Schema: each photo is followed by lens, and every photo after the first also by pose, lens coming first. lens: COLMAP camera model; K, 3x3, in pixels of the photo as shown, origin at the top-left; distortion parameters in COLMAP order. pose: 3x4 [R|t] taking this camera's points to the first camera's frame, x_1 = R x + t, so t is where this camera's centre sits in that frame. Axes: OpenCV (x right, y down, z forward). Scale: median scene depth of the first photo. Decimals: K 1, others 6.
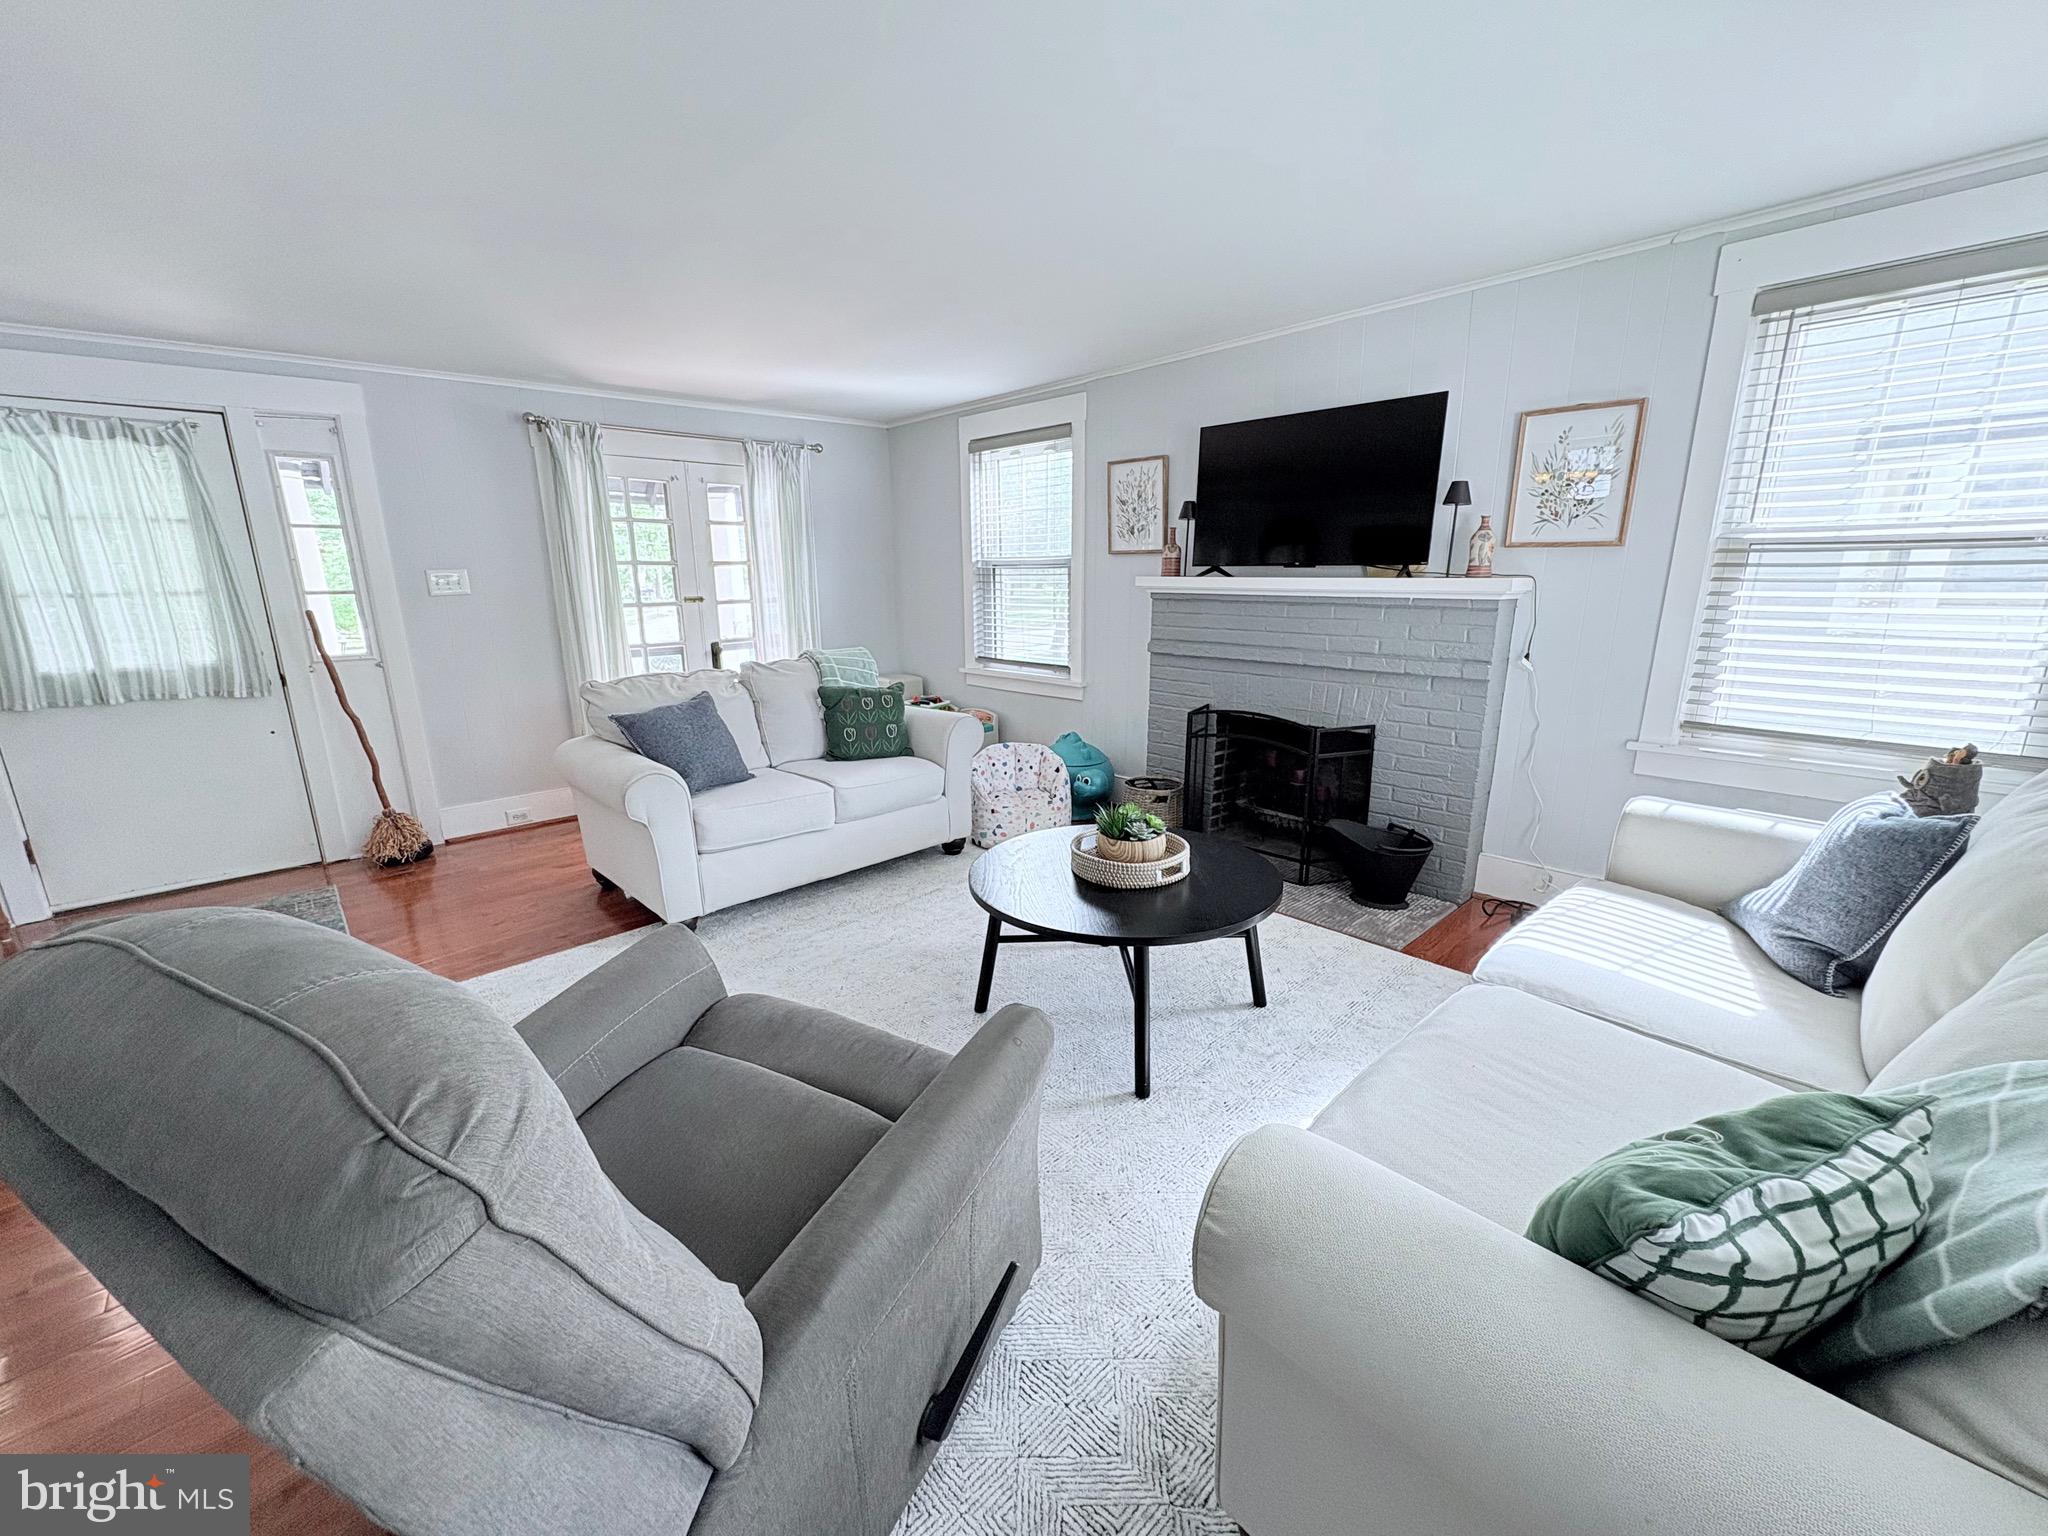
lens RADIAL K [[822.4, 0, 1024.0], [0, 822.4, 768.0], [0, 0, 1]] dist [-0.000527, 0.000155]
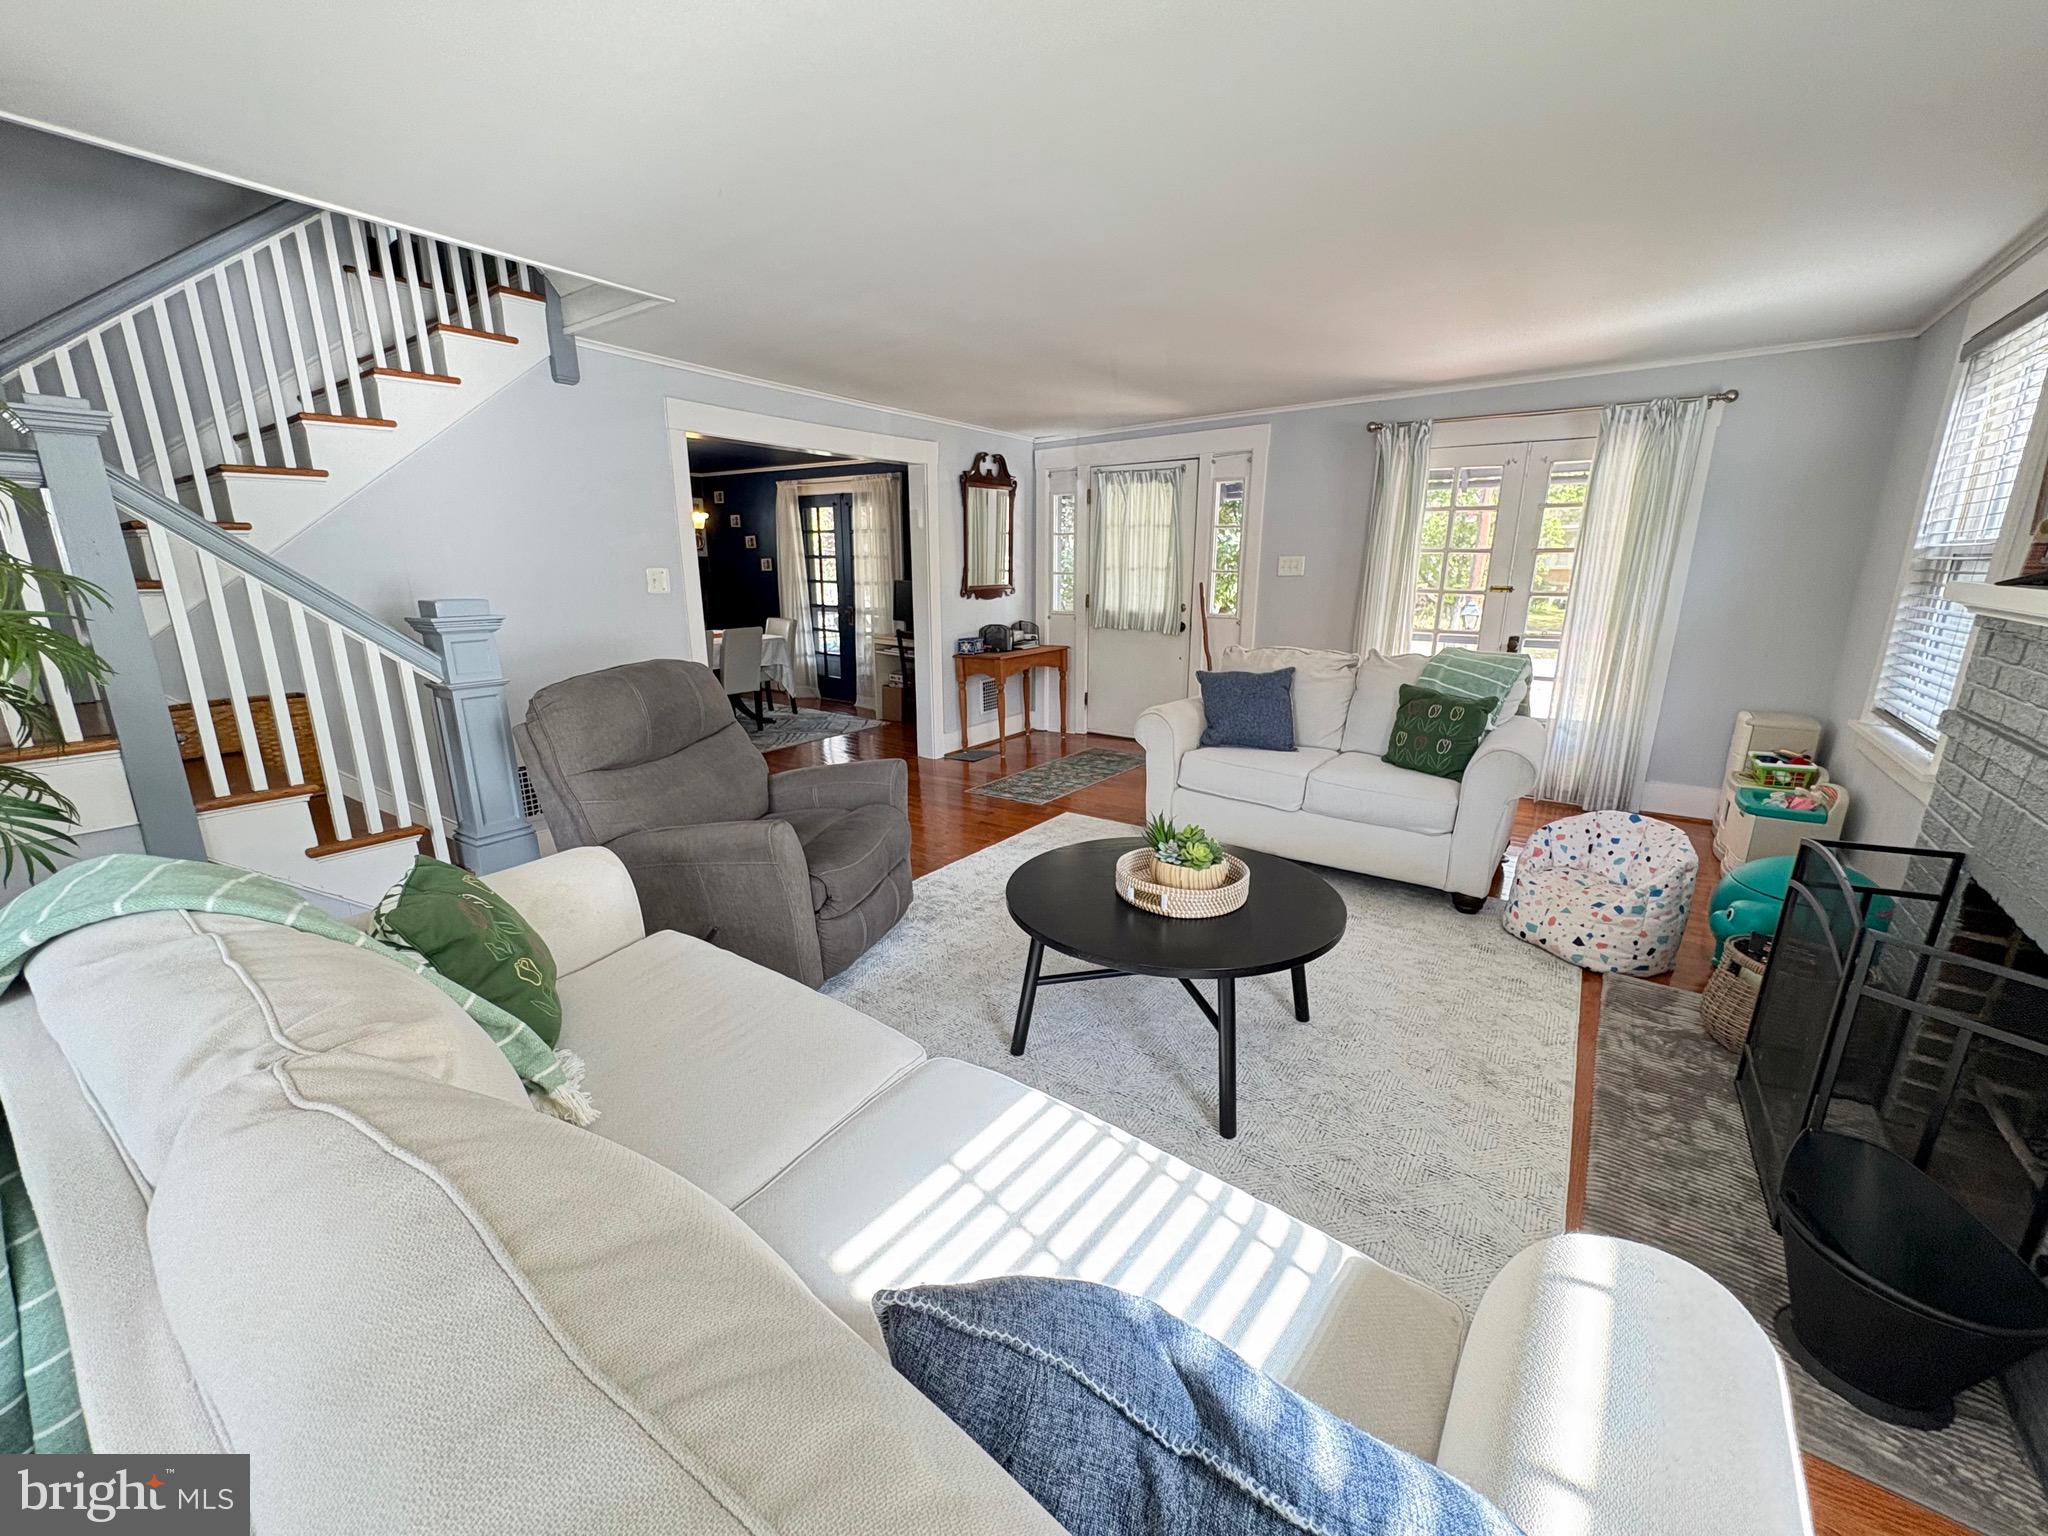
lens RADIAL K [[822.4, 0, 1024.0], [0, 822.4, 768.0], [0, 0, 1]] dist [-0.000527, 0.000155]
pose [[0.172488, 0.251448, -0.952377, 0.581202], [-0.234810, 0.949491, 0.208159, -0.097422], [0.956615, 0.187723, 0.222819, 0.380262]]
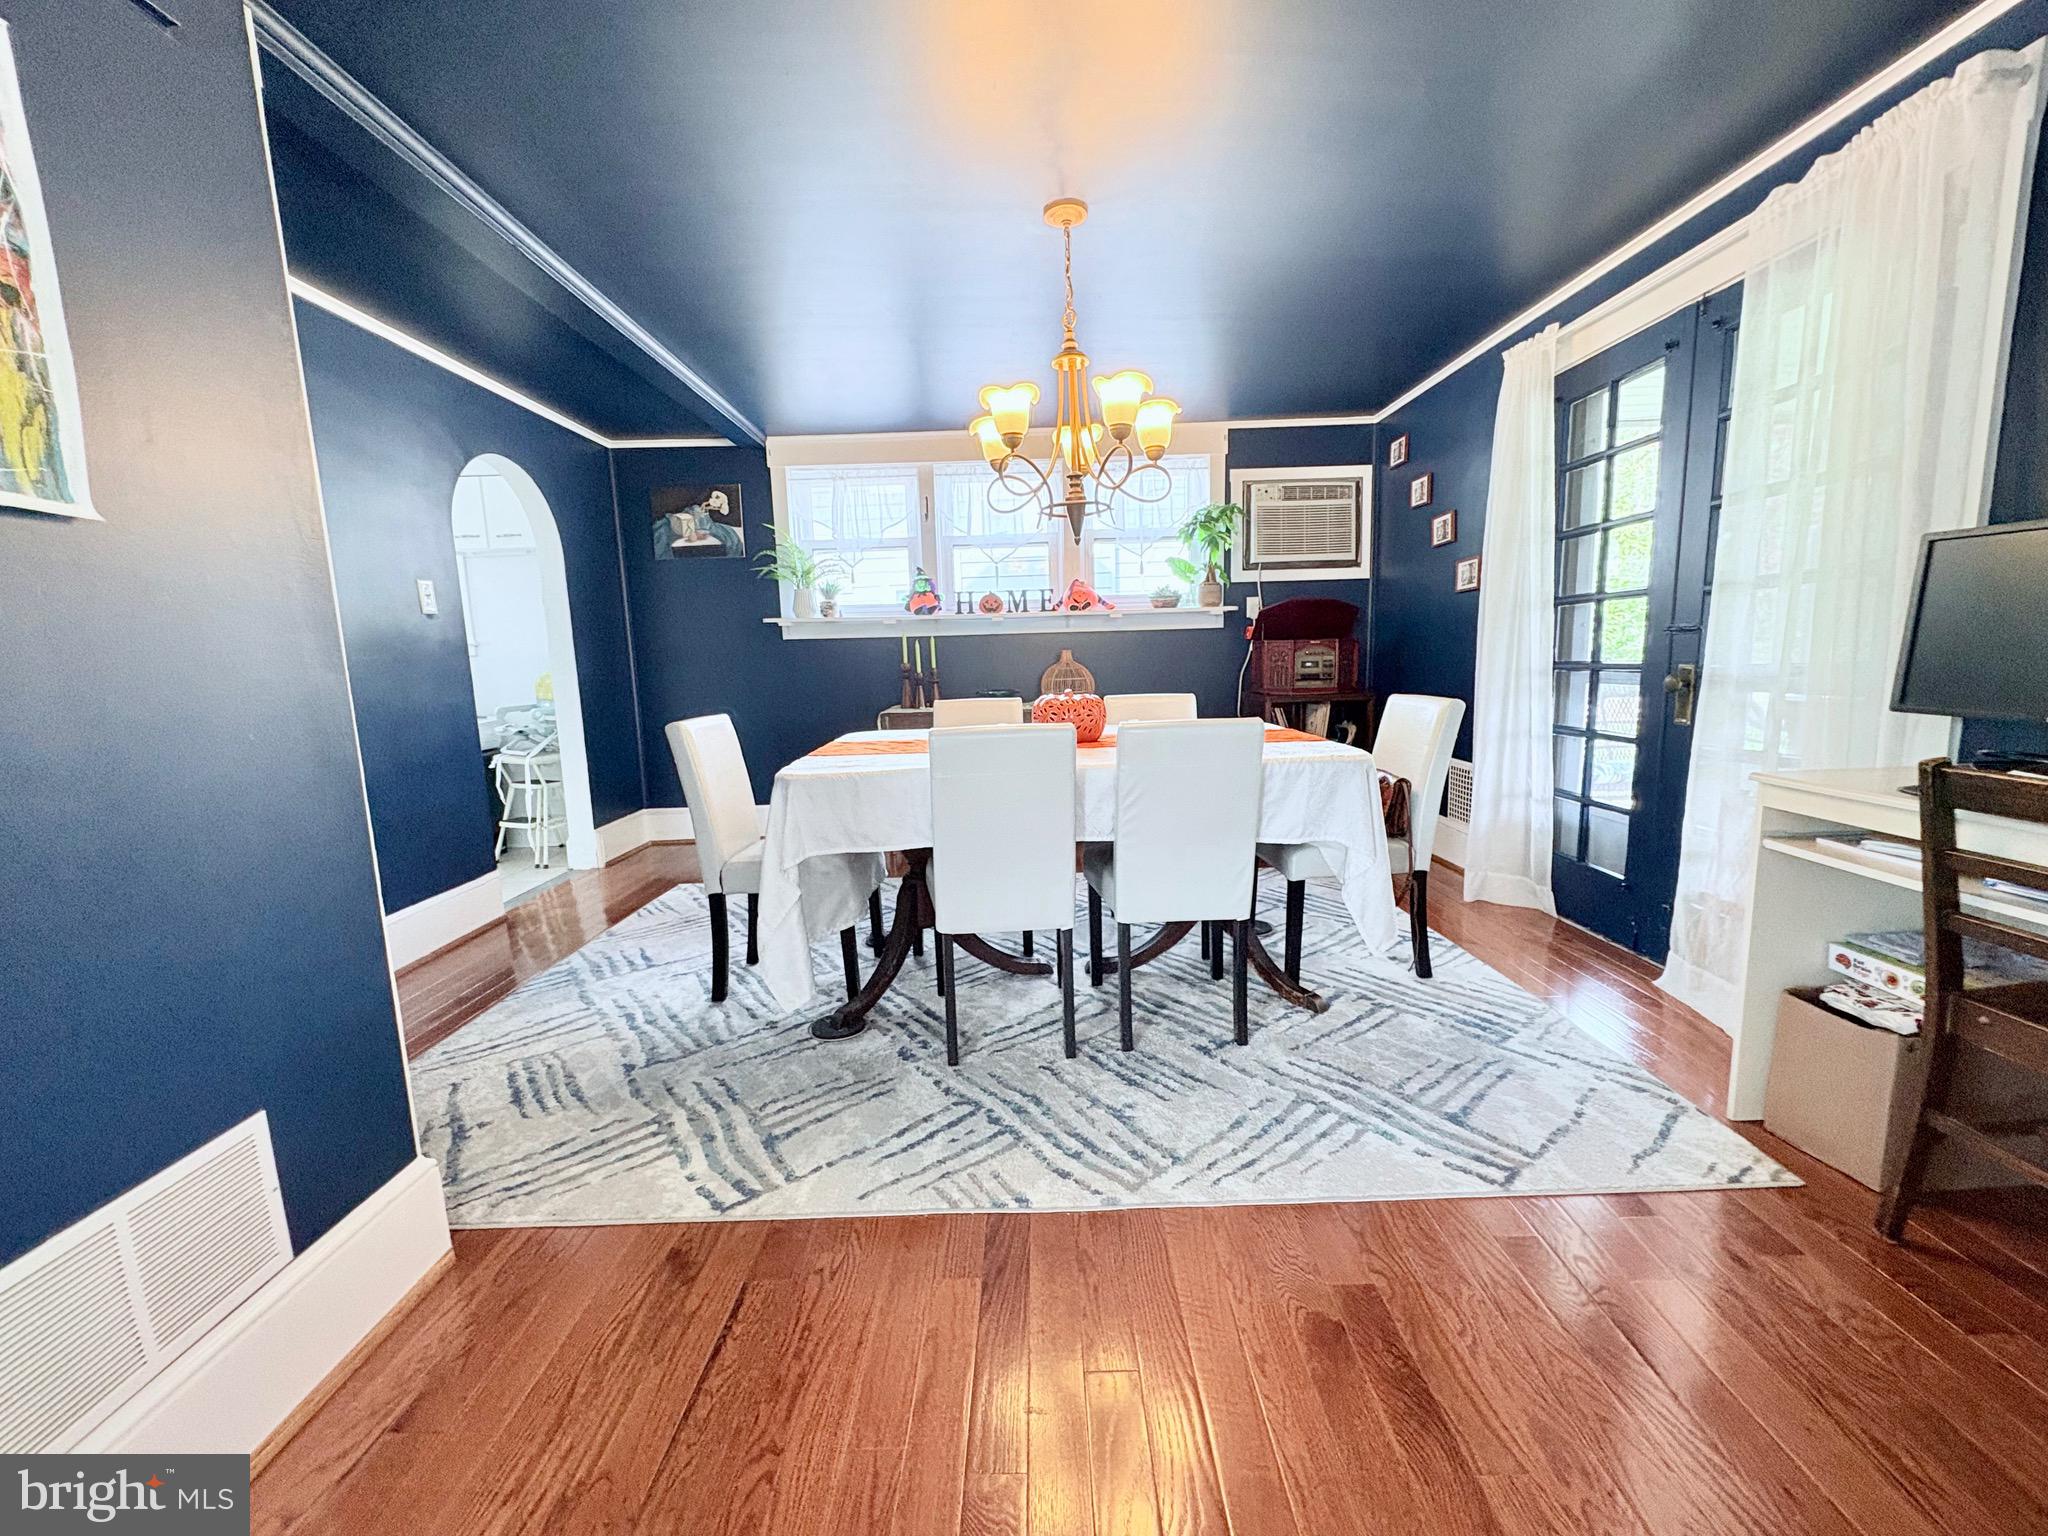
lens RADIAL K [[822.4, 0, 1024.0], [0, 822.4, 768.0], [0, 0, 1]] dist [-0.000527, 0.000155]
pose [[-0.683955, 0.122238, -0.719210, -0.717485], [-0.141090, 0.945085, 0.294802, 0.008680], [0.715750, 0.303105, -0.629149, 0.404220]]
